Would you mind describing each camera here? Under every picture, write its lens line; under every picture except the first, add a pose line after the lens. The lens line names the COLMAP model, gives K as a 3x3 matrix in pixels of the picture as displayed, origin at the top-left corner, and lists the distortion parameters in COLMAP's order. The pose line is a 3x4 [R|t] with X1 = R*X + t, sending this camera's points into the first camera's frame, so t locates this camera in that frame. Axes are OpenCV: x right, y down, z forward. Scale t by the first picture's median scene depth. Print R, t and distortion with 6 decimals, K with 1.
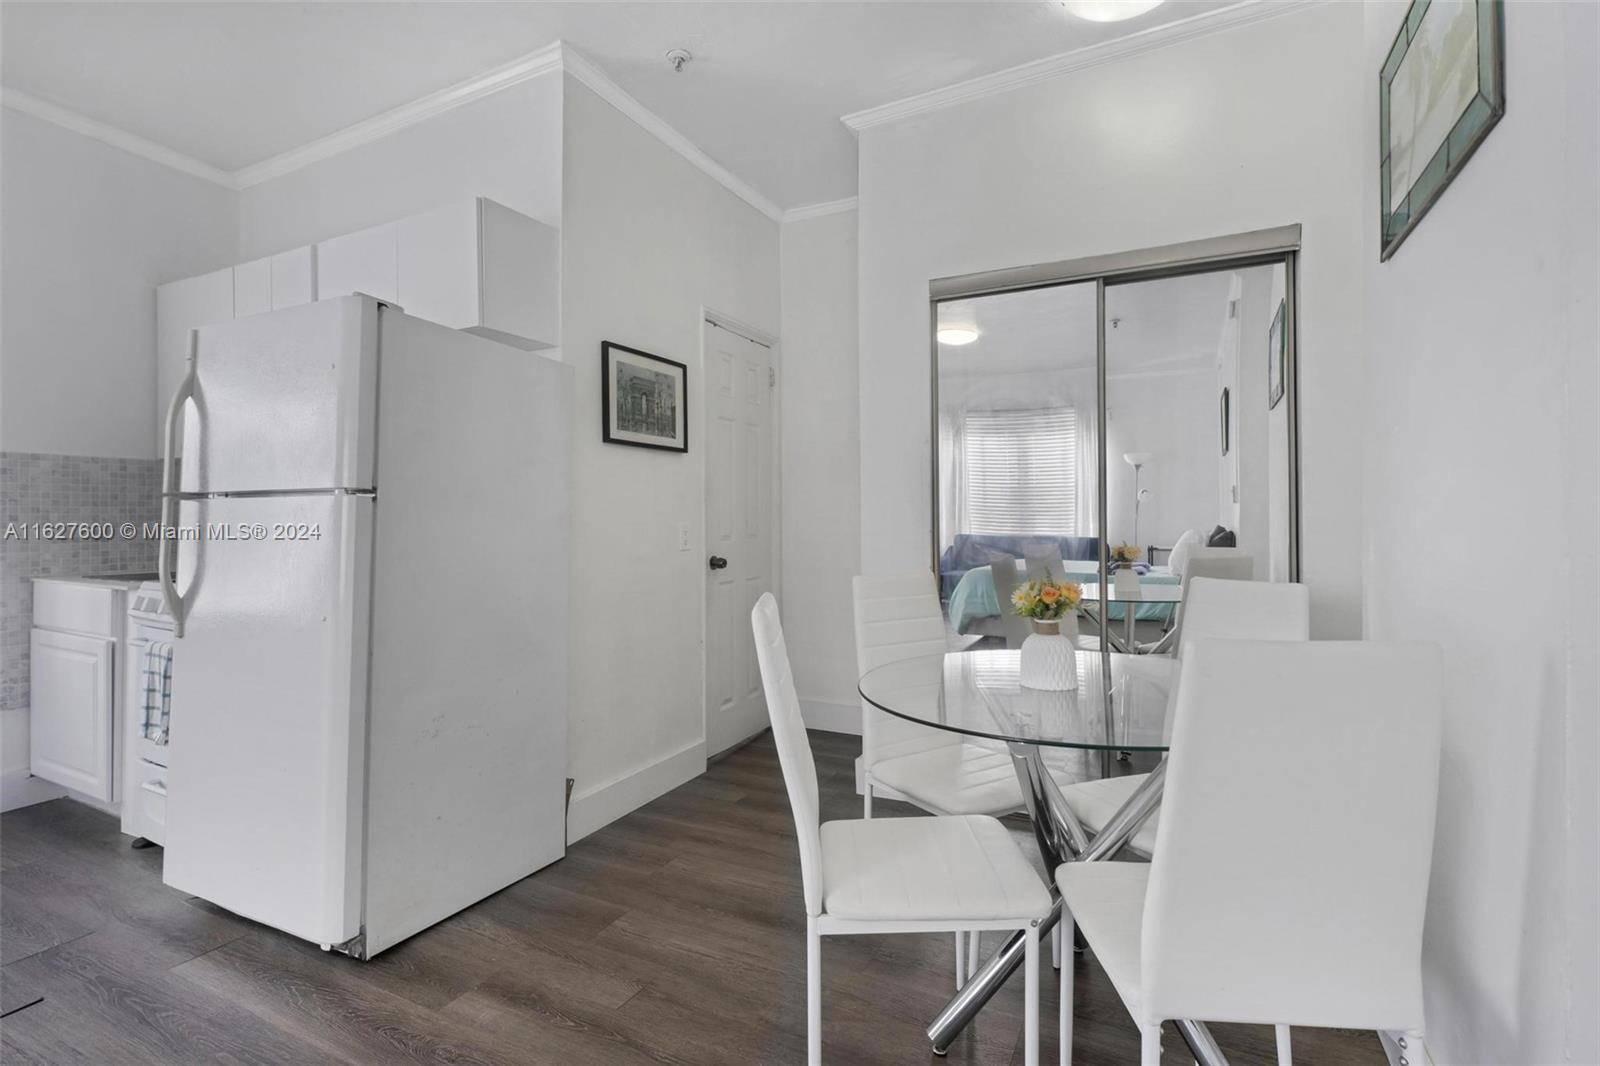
lens RADIAL K [[719.6, 0, 820.1], [0, 719.6, 516.2], [0, 0, 1]] dist [0.005199, 0.000993]
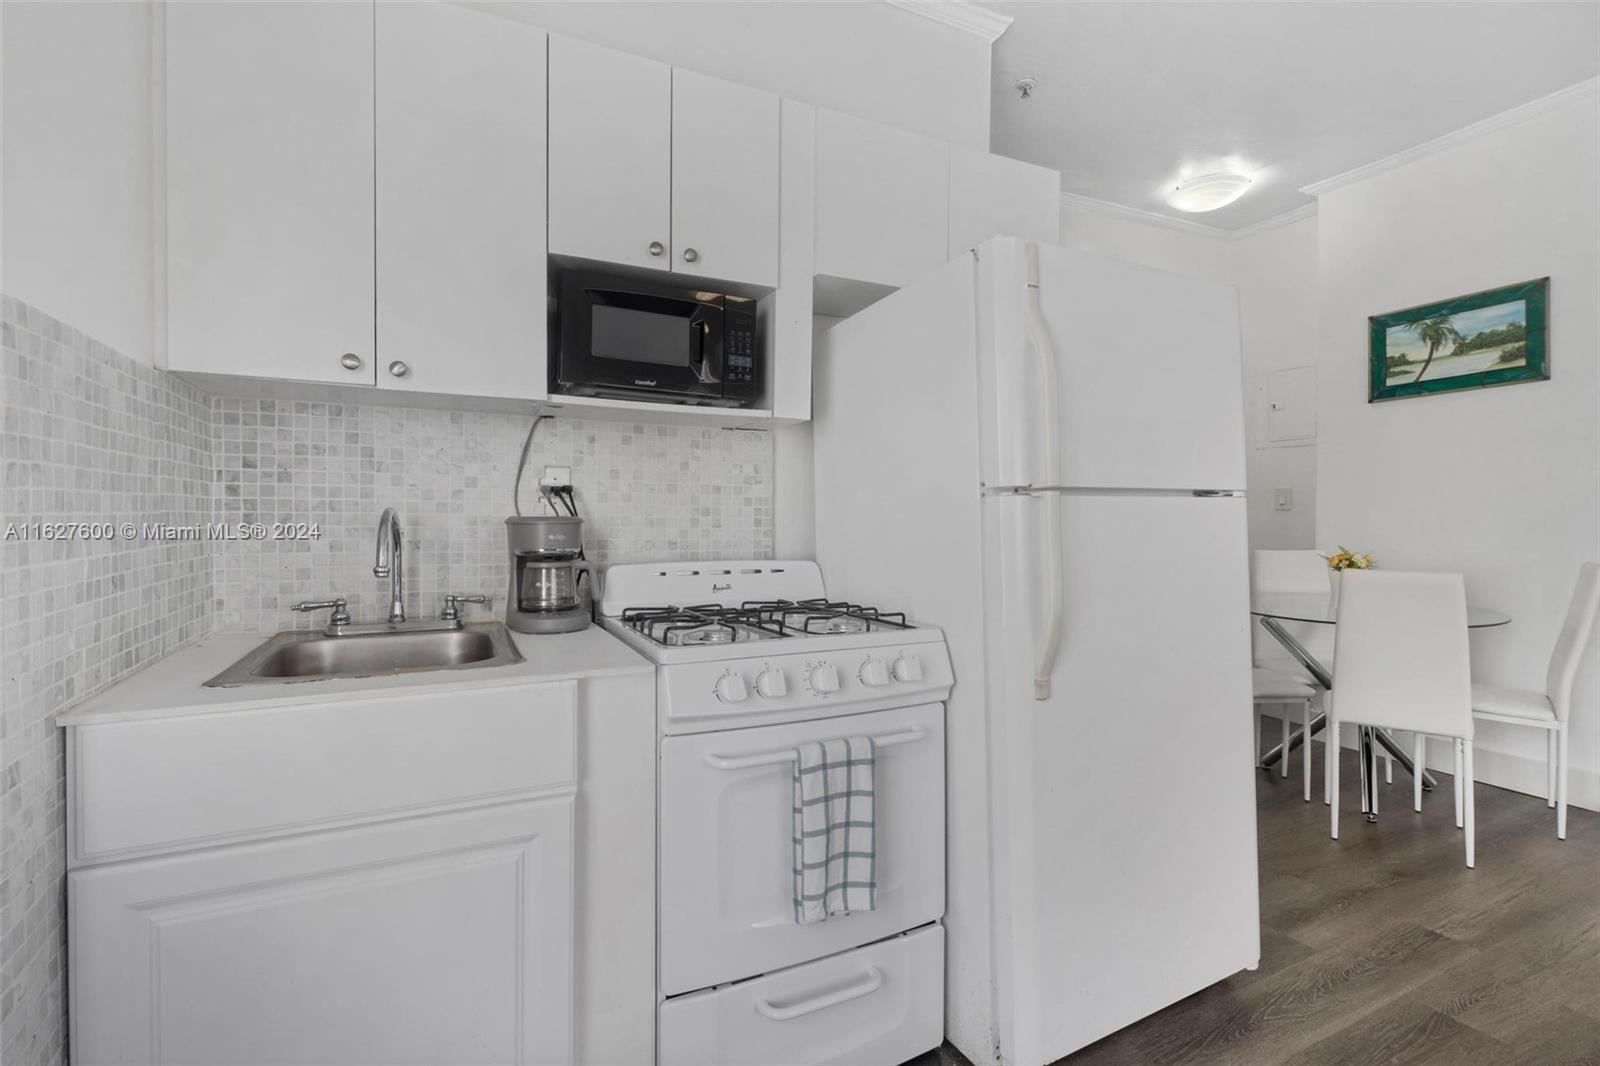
lens RADIAL K [[719.6, 0, 800.3], [0, 719.6, 514.5], [0, 0, 1]] dist [0.005199, 0.000993]
pose [[0.613456, 0.000164, 0.789729, -1.156702], [-0.007054, 0.999961, 0.005272, -0.006100], [-0.789698, -0.008805, 0.613433, 0.565760]]
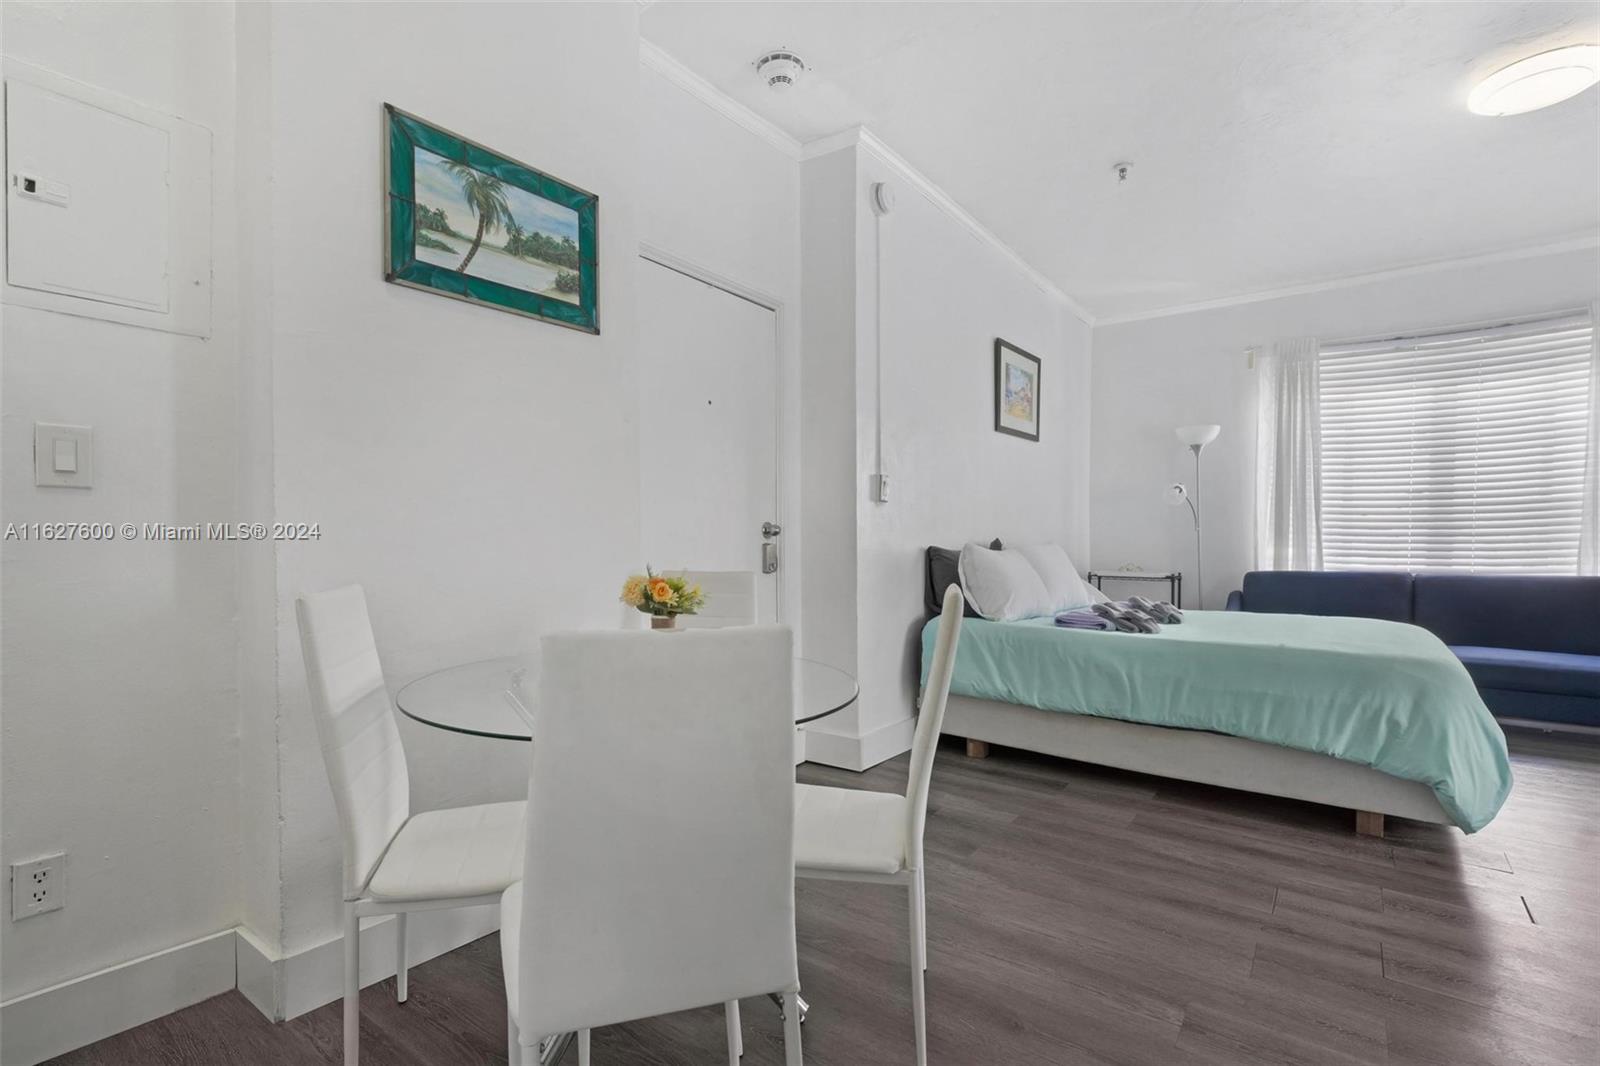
lens RADIAL K [[749.4, 0, 788.9], [0, 749.4, 563.3], [0, 0, 1]] dist [-0.013131, -0.000050]
pose [[-0.984262, -0.004129, 0.176665, -0.022620], [0.000170, 0.999704, 0.024312, 0.025909], [-0.176713, 0.023960, -0.983971, 1.122871]]
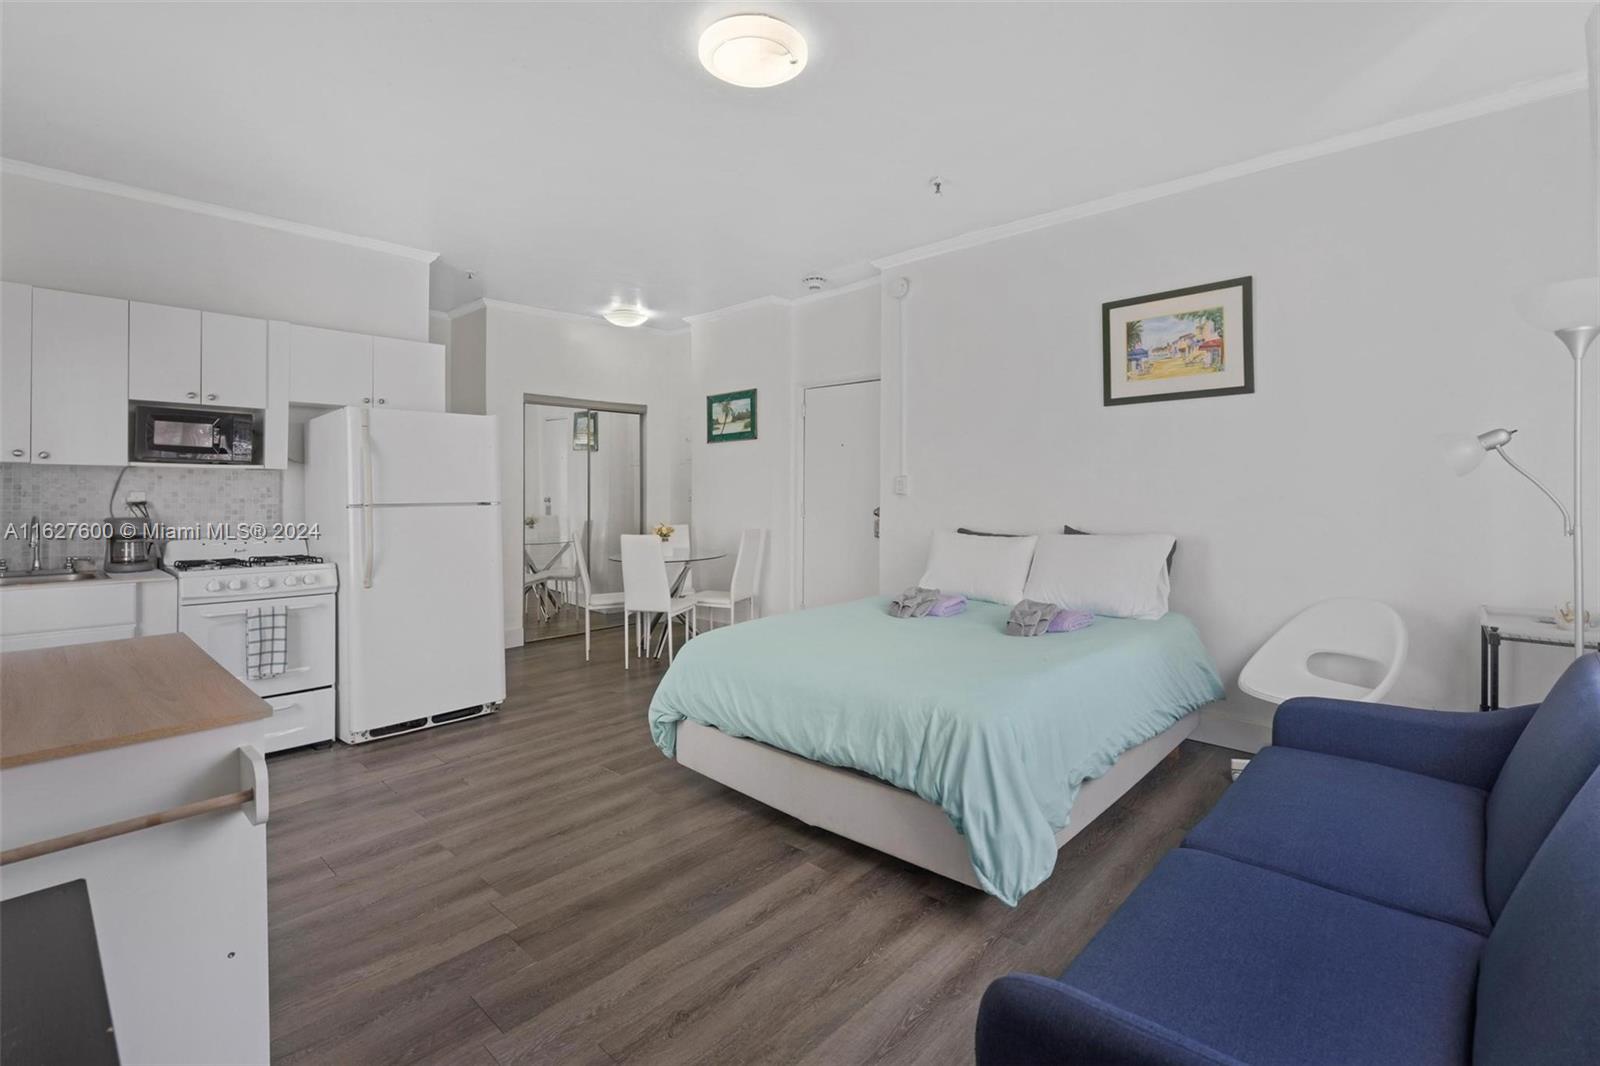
lens RADIAL K [[719.6, 0, 772.0], [0, 719.6, 482.3], [0, 0, 1]] dist [0.005199, 0.000993]
pose [[0.310026, 0.011930, 0.950653, -1.652602], [-0.006260, 0.999925, -0.010506, -0.054125], [-0.950707, -0.002694, 0.310078, -0.335541]]
